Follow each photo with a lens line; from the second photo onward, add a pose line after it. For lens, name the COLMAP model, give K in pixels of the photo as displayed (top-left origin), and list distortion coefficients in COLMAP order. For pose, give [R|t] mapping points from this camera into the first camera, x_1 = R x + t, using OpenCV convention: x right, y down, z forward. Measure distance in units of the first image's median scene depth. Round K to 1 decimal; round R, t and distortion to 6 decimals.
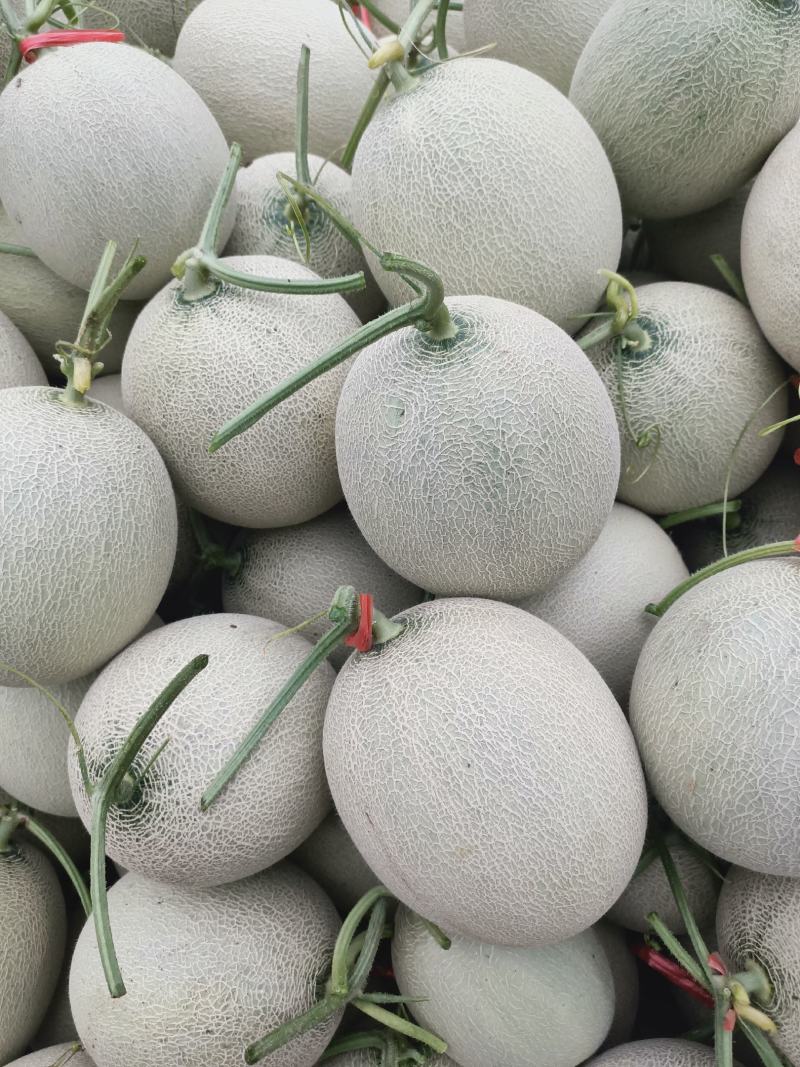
lens RADIAL K [[792.3, 0, 400.0], [0, 792.3, 533.5], [0, 0, 1]] dist [0.005115, 0.005554]
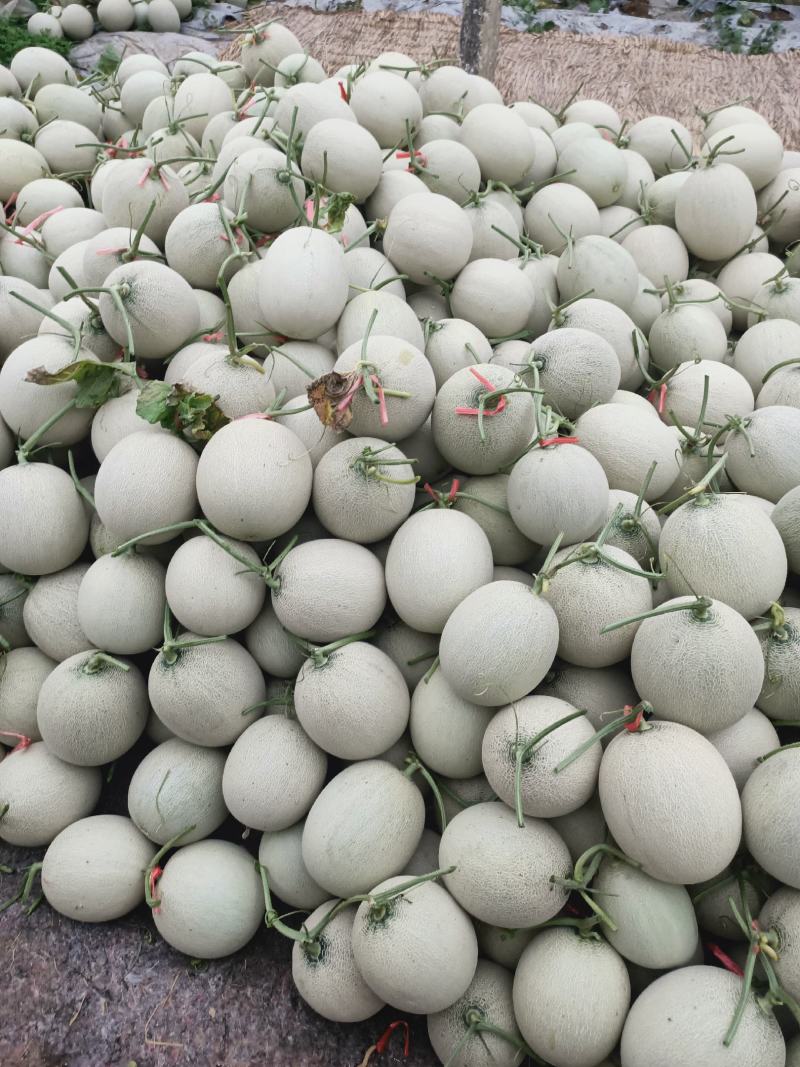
lens RADIAL K [[745.3, 0, 400.0], [0, 745.3, 533.5], [0, 0, 1]] dist [-0.003845, -0.006888]
pose [[0.946050, 0.267698, -0.182557, -0.414210], [-0.296200, 0.942902, -0.152321, 0.122530], [0.131358, 0.198177, 0.971324, -1.242059]]
